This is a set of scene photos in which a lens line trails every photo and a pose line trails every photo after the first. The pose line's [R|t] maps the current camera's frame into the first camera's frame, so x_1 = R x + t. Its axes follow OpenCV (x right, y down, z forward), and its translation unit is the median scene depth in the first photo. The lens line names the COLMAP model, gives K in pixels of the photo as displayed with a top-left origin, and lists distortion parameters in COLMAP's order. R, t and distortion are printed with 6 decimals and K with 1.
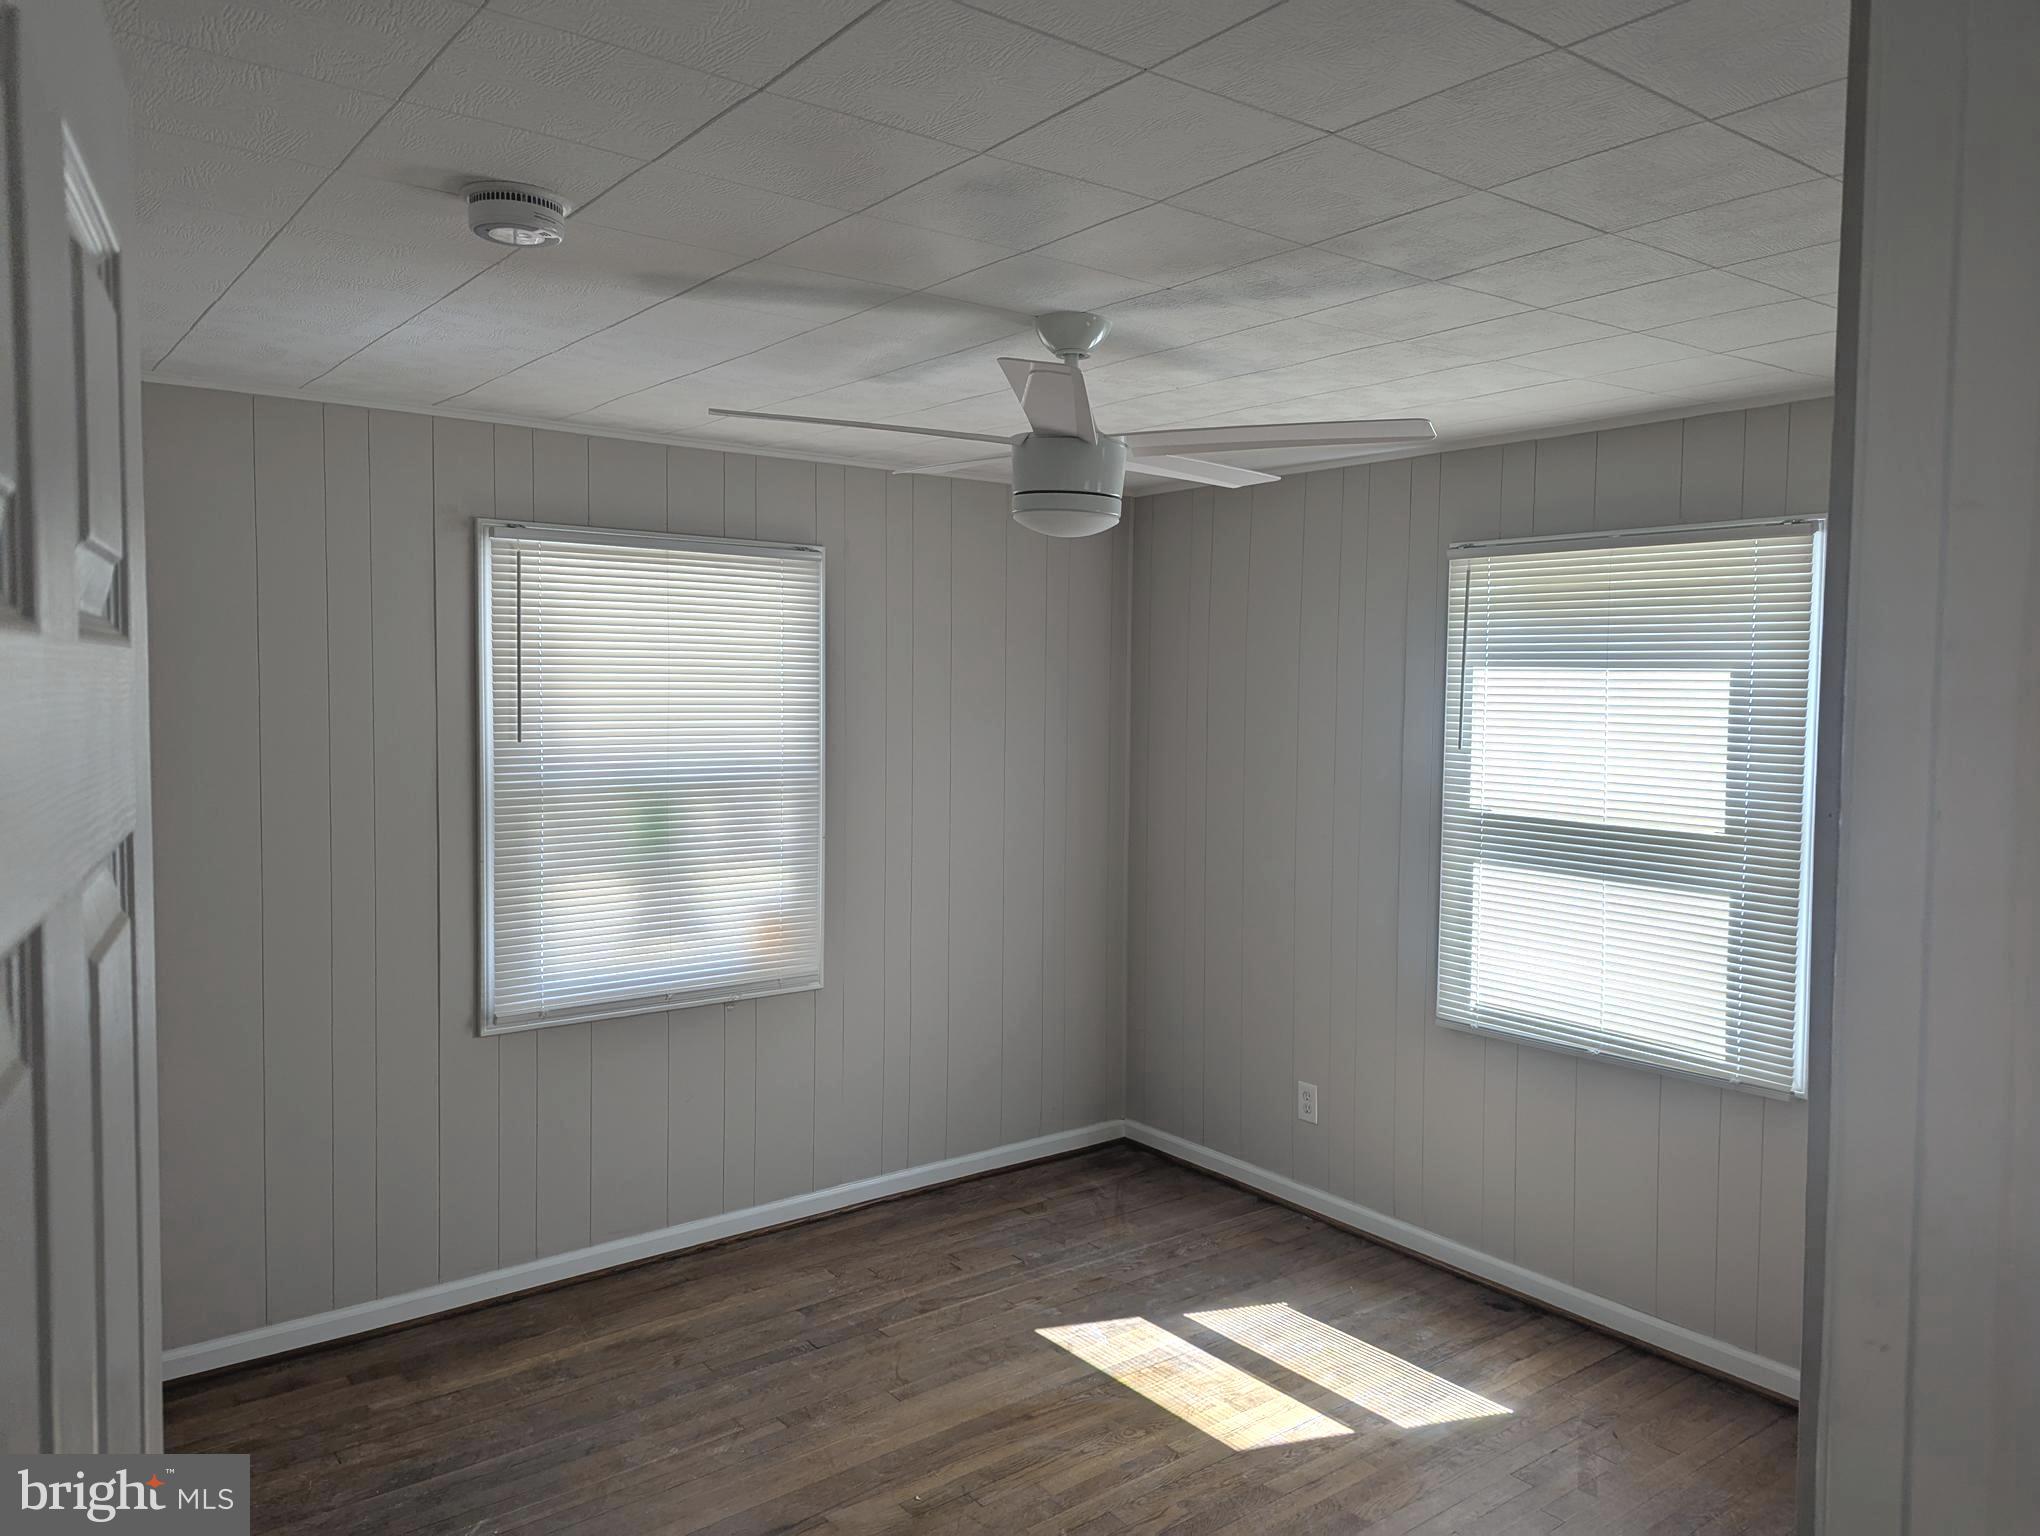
lens RADIAL K [[1498.3, 0, 1034.8], [0, 1498.3, 777.3], [0, 0, 1]] dist [0.058021, -0.003498]
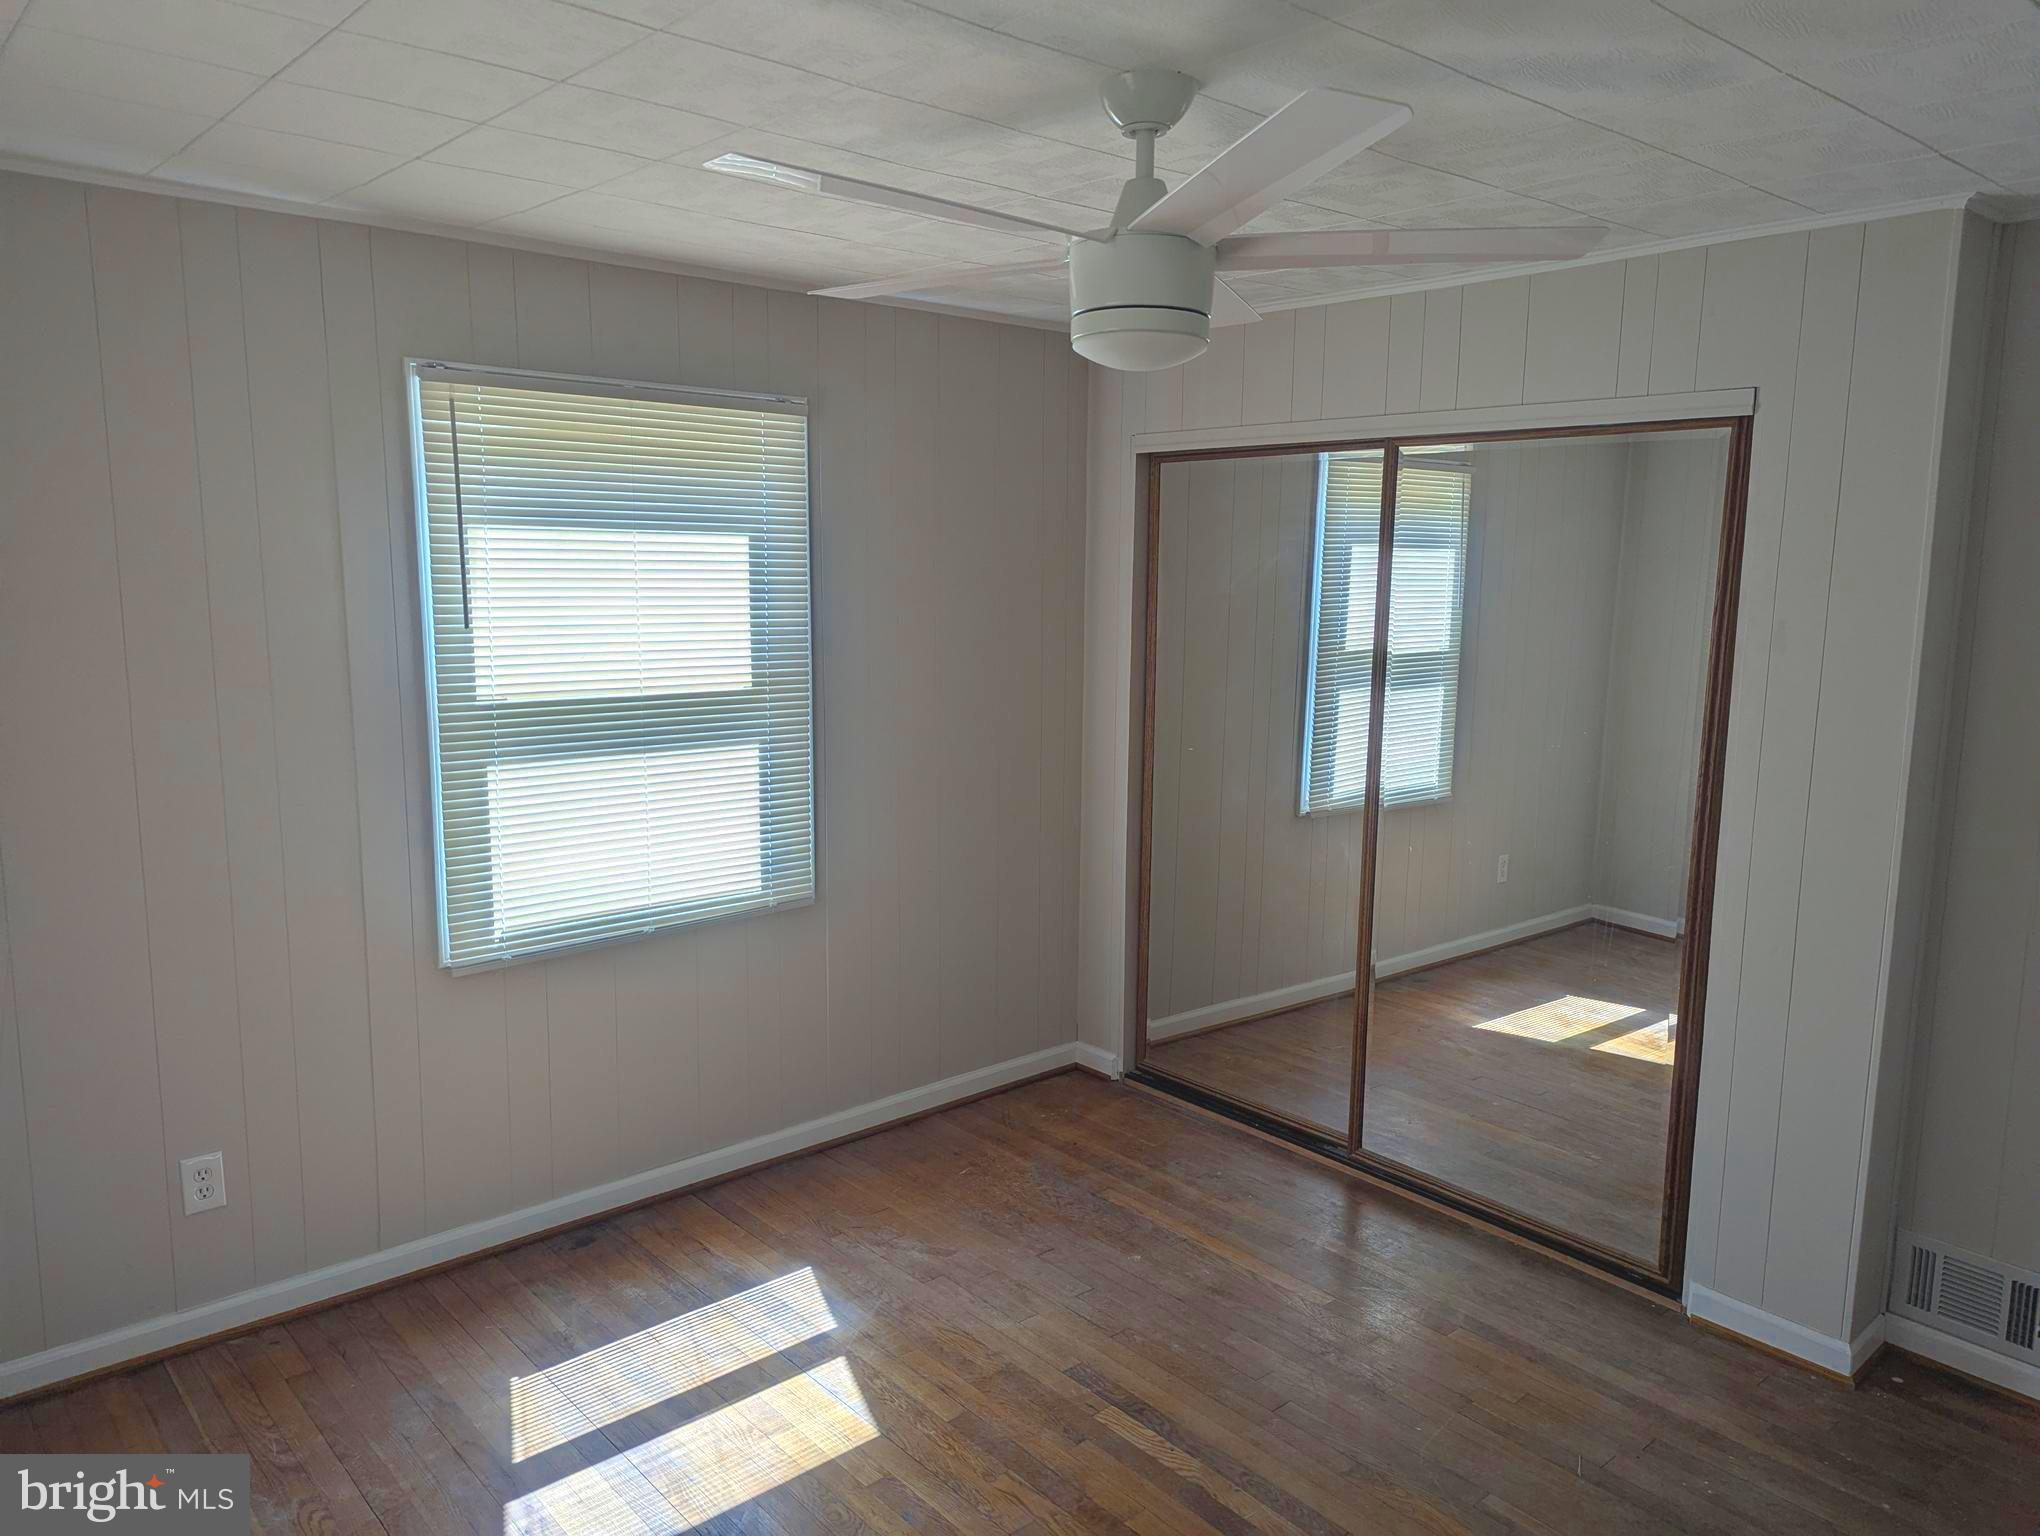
lens RADIAL K [[1498.3, 0, 1034.8], [0, 1498.3, 777.3], [0, 0, 1]] dist [0.058021, -0.003498]
pose [[-0.092727, -0.167264, 0.981542, -0.588315], [0.049151, 0.983818, 0.172295, -0.069554], [-0.994478, 0.064220, -0.083005, 0.833458]]
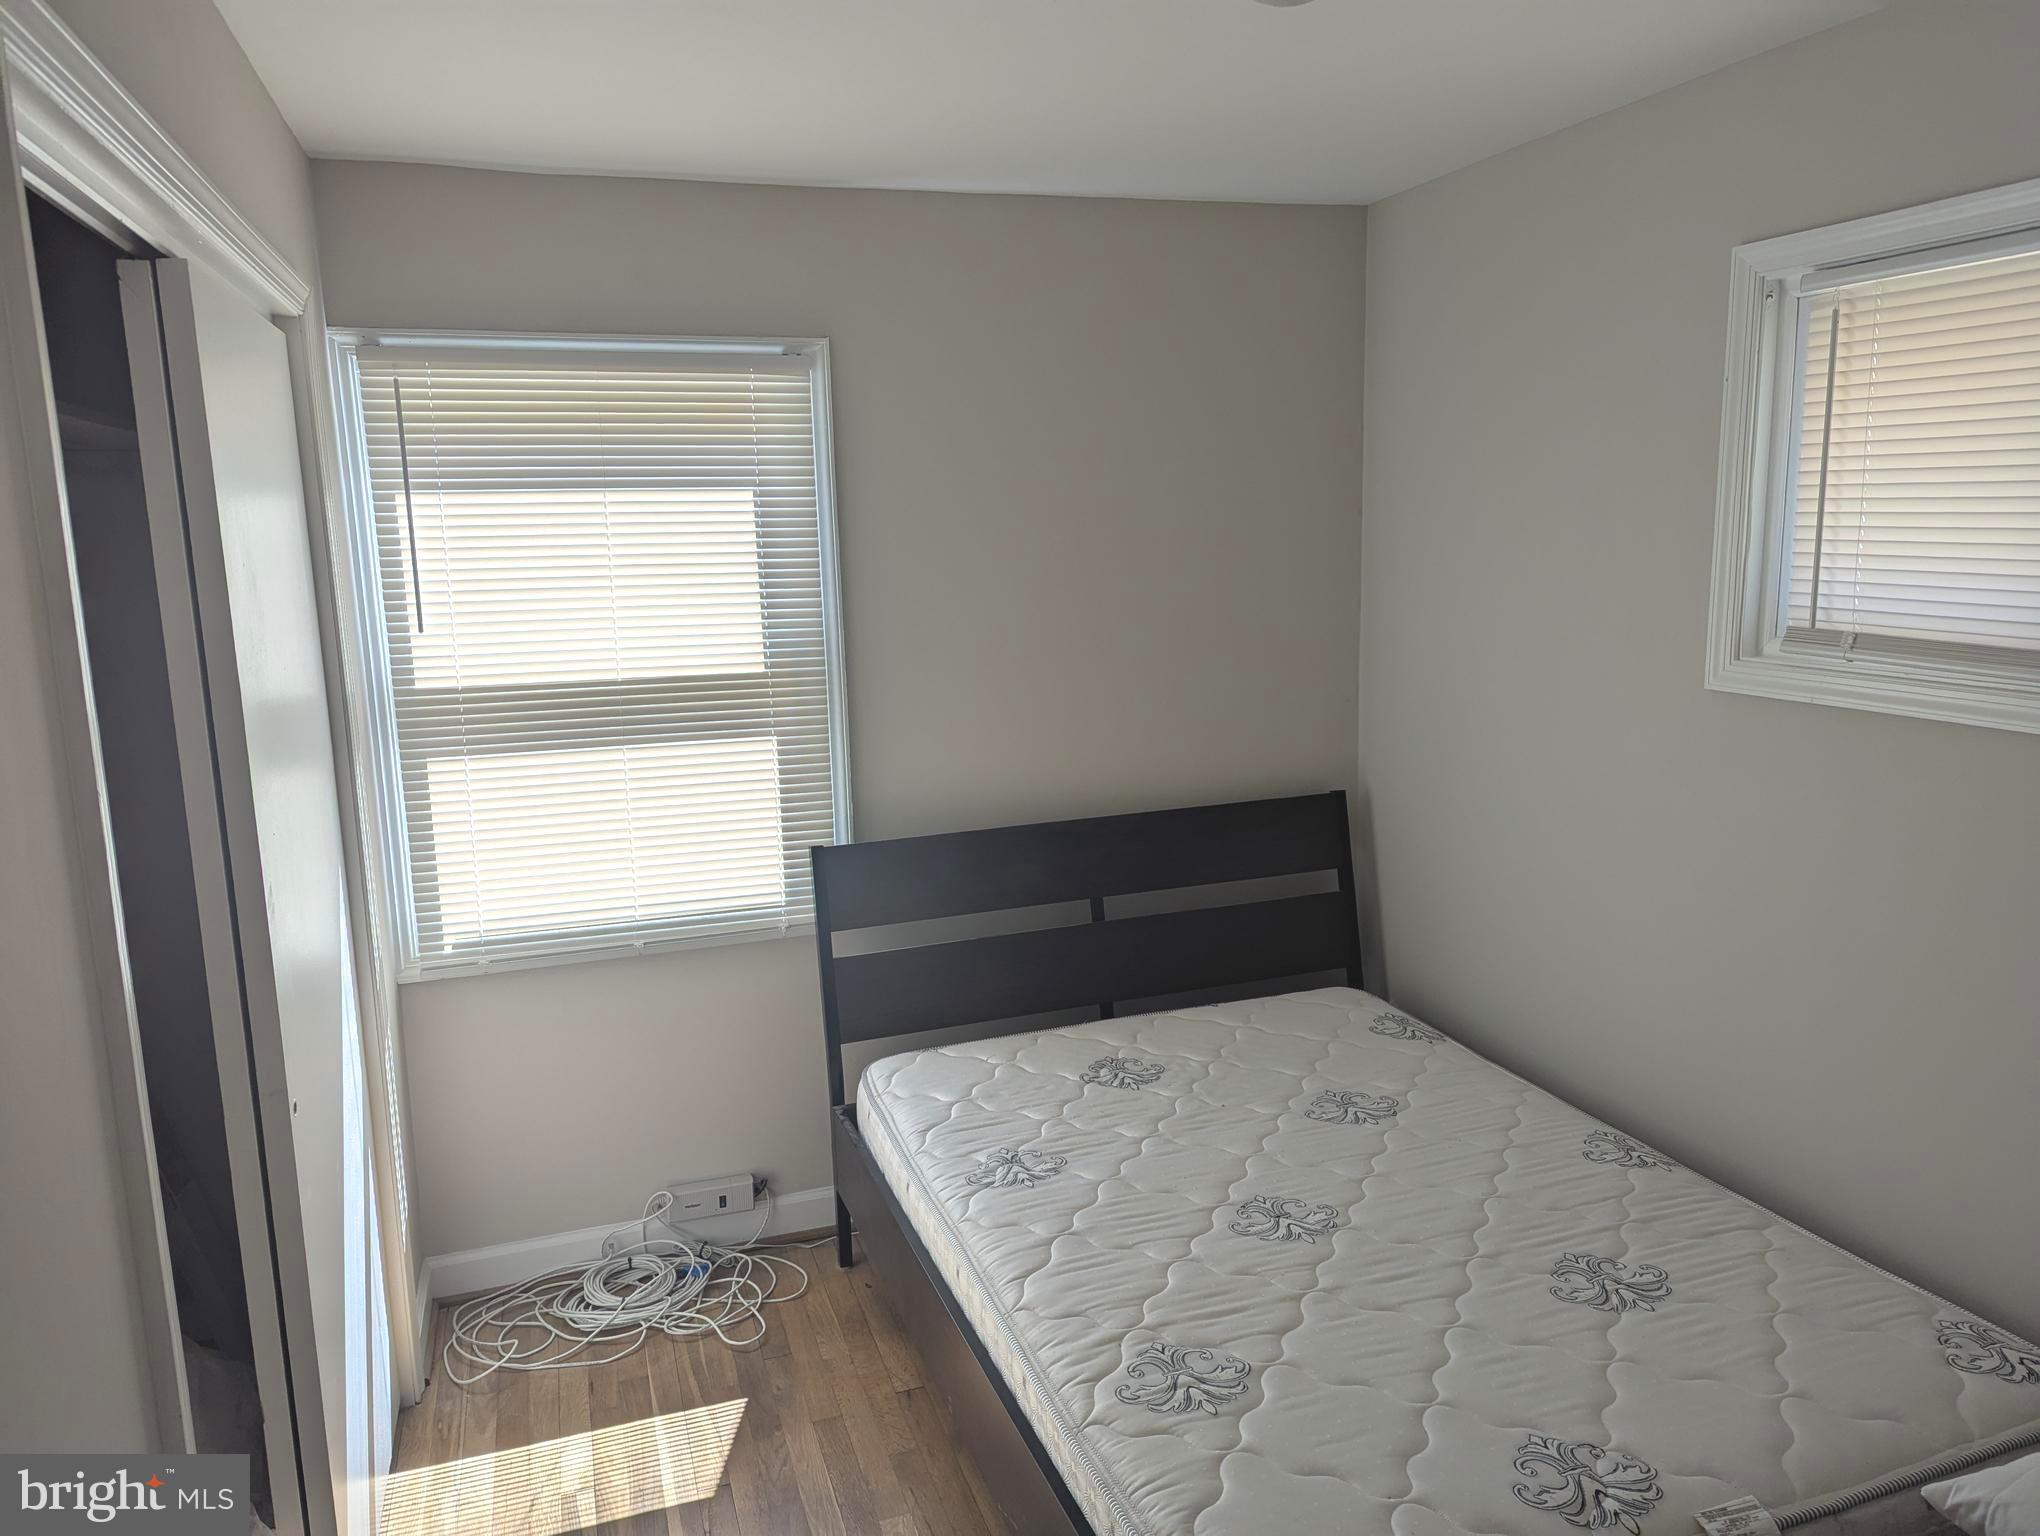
lens RADIAL K [[1498.3, 0, 1034.8], [0, 1498.3, 777.3], [0, 0, 1]] dist [0.058021, -0.003498]
pose [[0.322609, -0.191449, 0.926969, -0.331178], [0.085607, 0.981219, 0.172860, -0.039492], [-0.942653, 0.023588, 0.332939, 0.504965]]
